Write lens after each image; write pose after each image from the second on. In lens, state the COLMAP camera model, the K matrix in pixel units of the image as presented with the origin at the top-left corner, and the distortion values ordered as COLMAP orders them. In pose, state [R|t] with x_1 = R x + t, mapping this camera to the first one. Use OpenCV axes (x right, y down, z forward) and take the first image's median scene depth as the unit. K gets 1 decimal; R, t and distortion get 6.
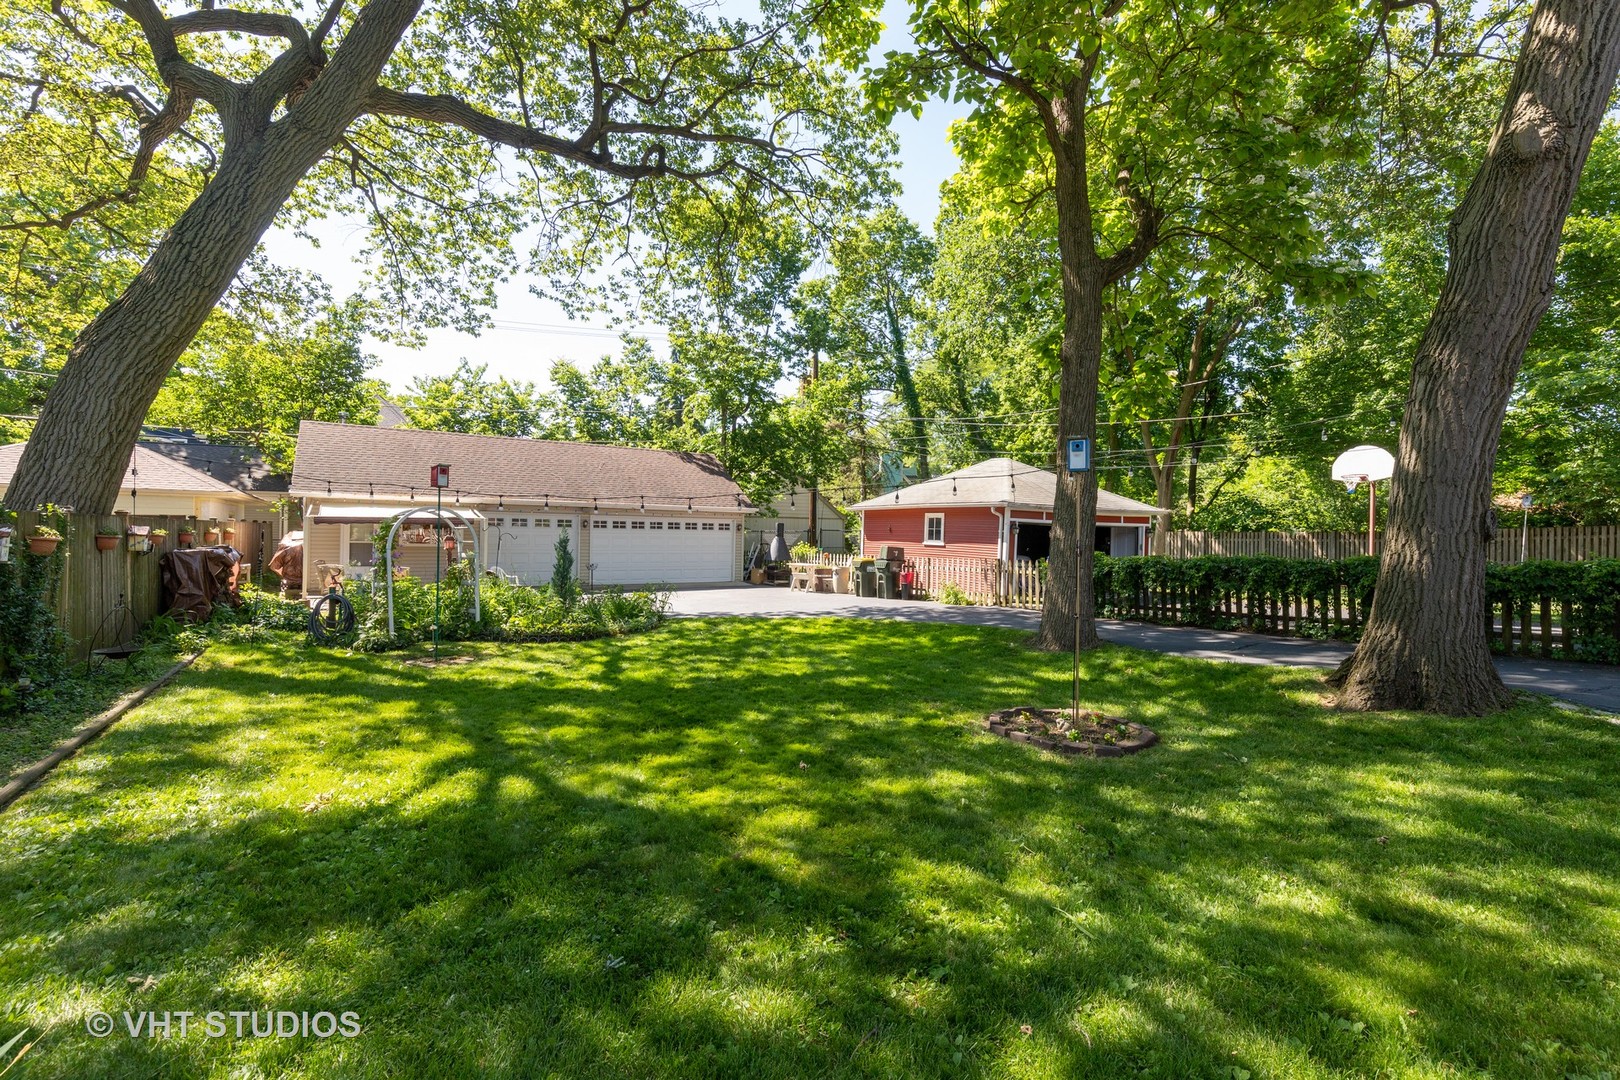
lens RADIAL K [[730.2, 0, 810.0], [0, 730.2, 541.2], [0, 0, 1]] dist [0.005148, 0.000218]
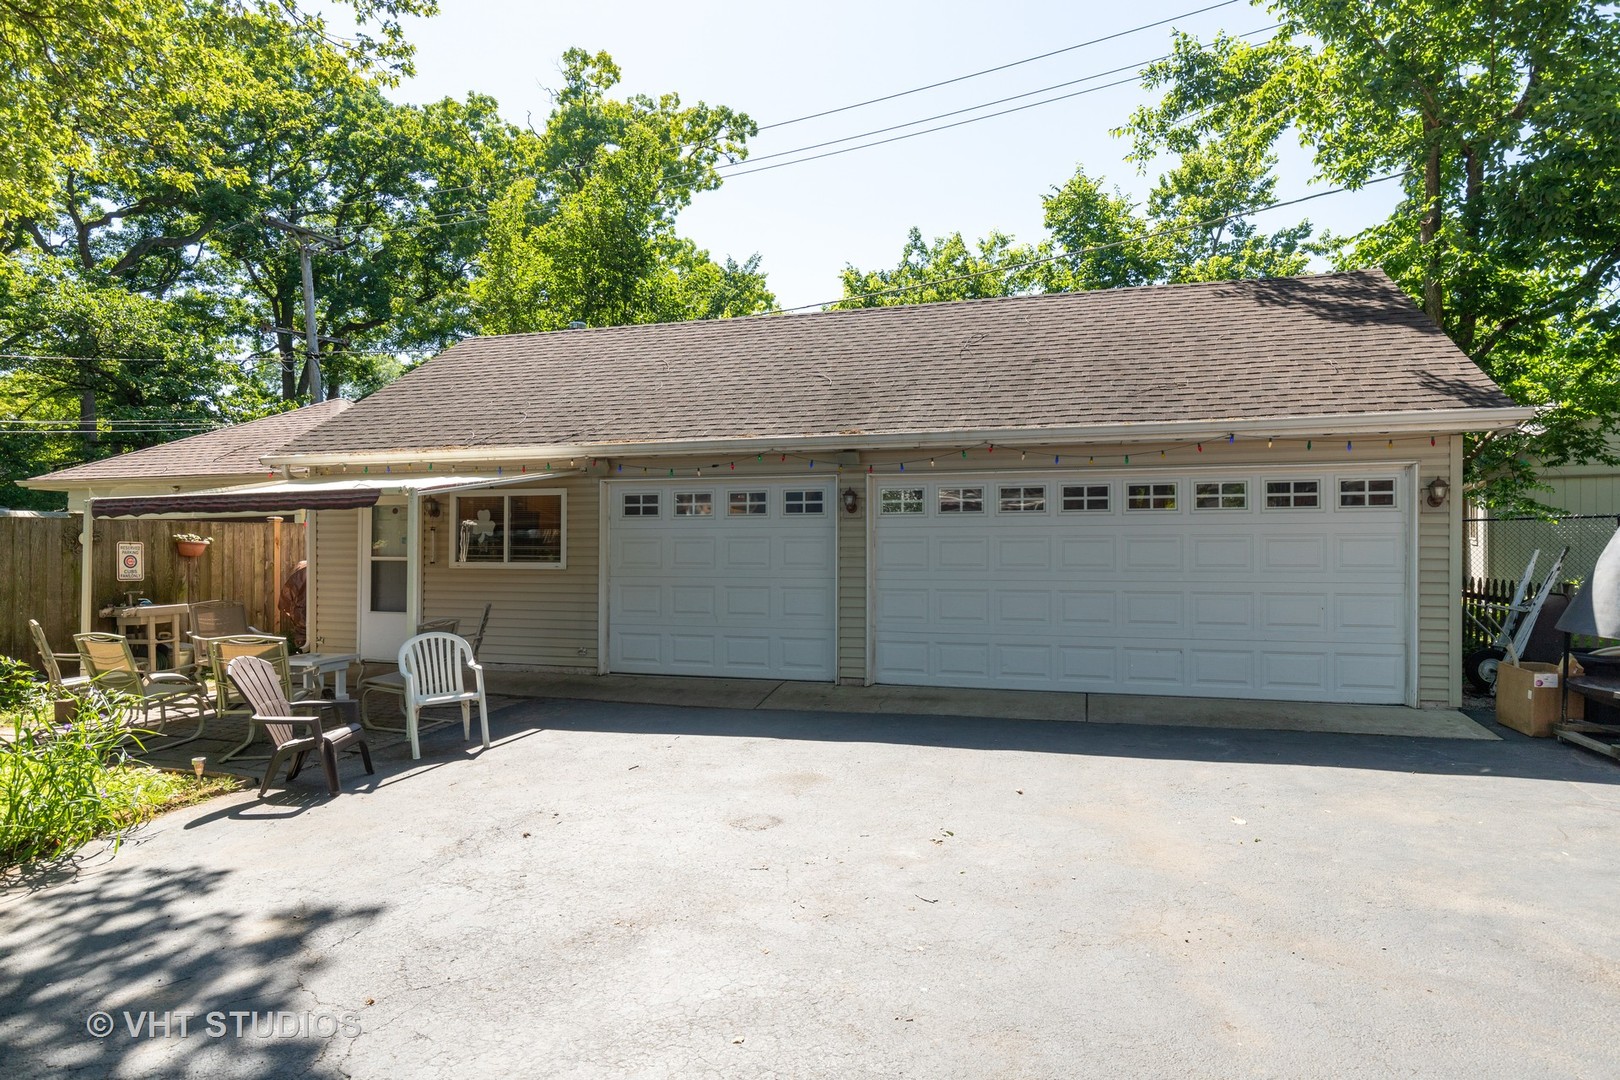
lens RADIAL K [[920.0, 0, 810.2], [0, 920.0, 540.1], [0, 0, 1]] dist [0.000115, -0.000080]
pose [[0.672882, -0.017049, -0.739553, -0.009559], [0.005823, 0.999825, -0.017750, 0.001168], [0.739727, 0.007637, 0.672864, 0.580636]]
